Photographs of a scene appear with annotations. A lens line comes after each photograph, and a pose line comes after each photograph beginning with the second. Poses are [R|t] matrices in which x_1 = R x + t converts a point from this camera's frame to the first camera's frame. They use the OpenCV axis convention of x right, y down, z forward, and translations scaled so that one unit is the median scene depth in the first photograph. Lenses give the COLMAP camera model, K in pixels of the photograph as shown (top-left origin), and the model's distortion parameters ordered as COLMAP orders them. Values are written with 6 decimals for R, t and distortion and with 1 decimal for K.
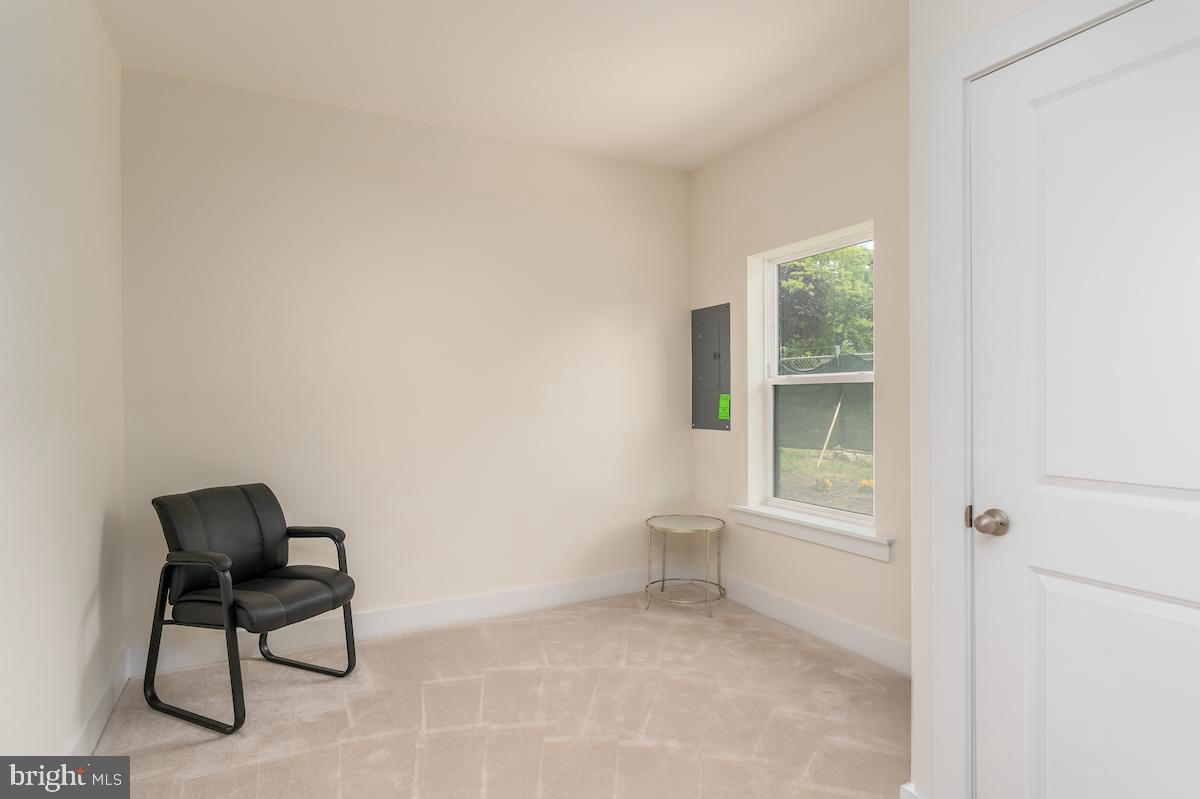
lens RADIAL K [[646.0, 0, 600.4], [0, 646.0, 406.9], [0, 0, 1]] dist [-0.005189, -0.000914]
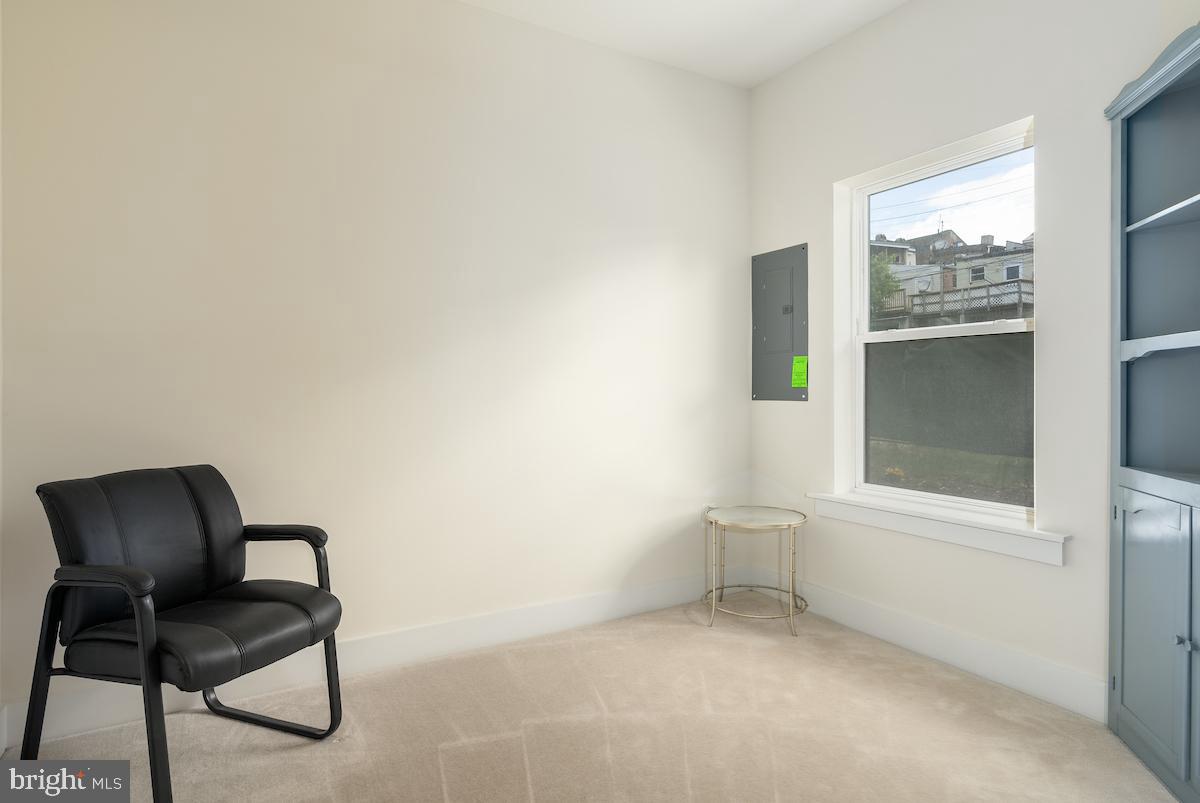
lens RADIAL K [[646.0, 0, 599.4], [0, 646.0, 390.7], [0, 0, 1]] dist [-0.005189, -0.000914]
pose [[0.999088, 0.001046, 0.042695, -0.120544], [-0.000425, 0.999894, -0.014561, 0.045880], [-0.042705, 0.014530, 0.998982, 0.262501]]
